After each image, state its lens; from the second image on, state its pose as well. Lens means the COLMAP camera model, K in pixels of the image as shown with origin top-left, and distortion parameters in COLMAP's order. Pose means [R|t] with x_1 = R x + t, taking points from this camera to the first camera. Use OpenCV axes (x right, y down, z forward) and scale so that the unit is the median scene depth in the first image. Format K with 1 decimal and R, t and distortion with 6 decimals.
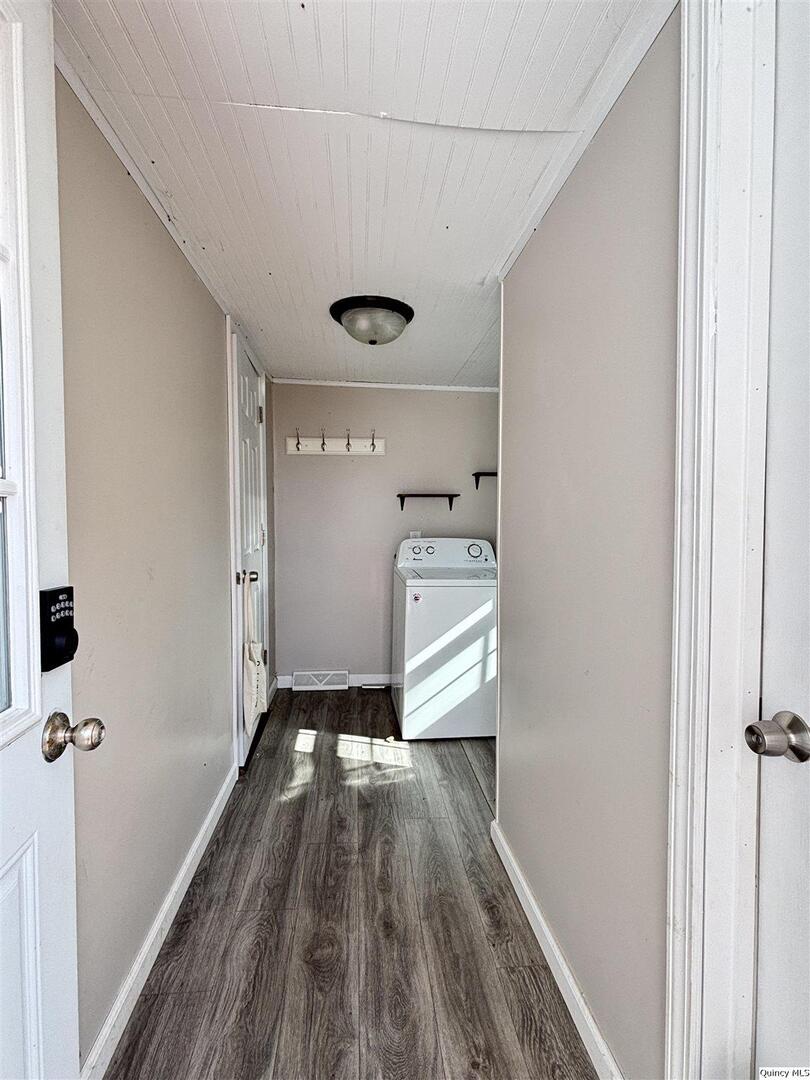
lens RADIAL K [[507.7, 0, 406.2], [0, 507.7, 535.5], [0, 0, 1]] dist [0.001826, -0.000261]
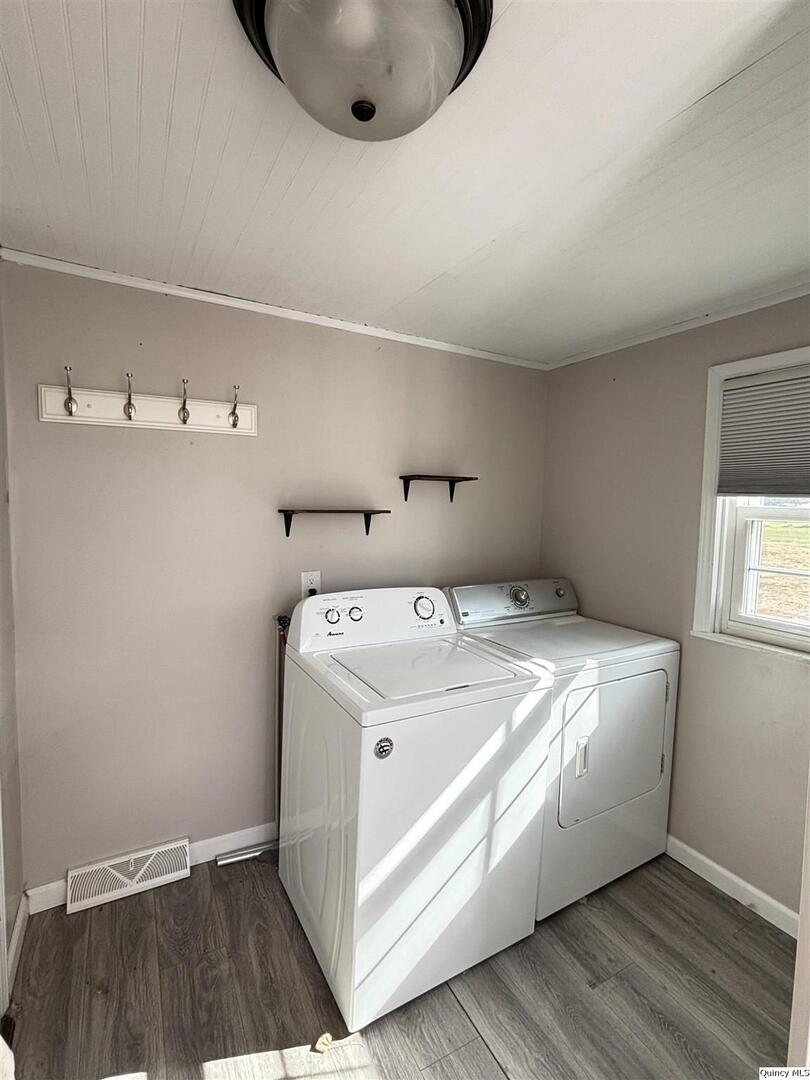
lens RADIAL K [[507.7, 0, 402.7], [0, 507.7, 538.8], [0, 0, 1]] dist [0.001826, -0.000261]
pose [[0.919616, -0.015863, 0.392498, -0.120227], [0.001642, 0.999331, 0.036541, -0.072788], [-0.392815, -0.032959, 0.919027, 0.462692]]
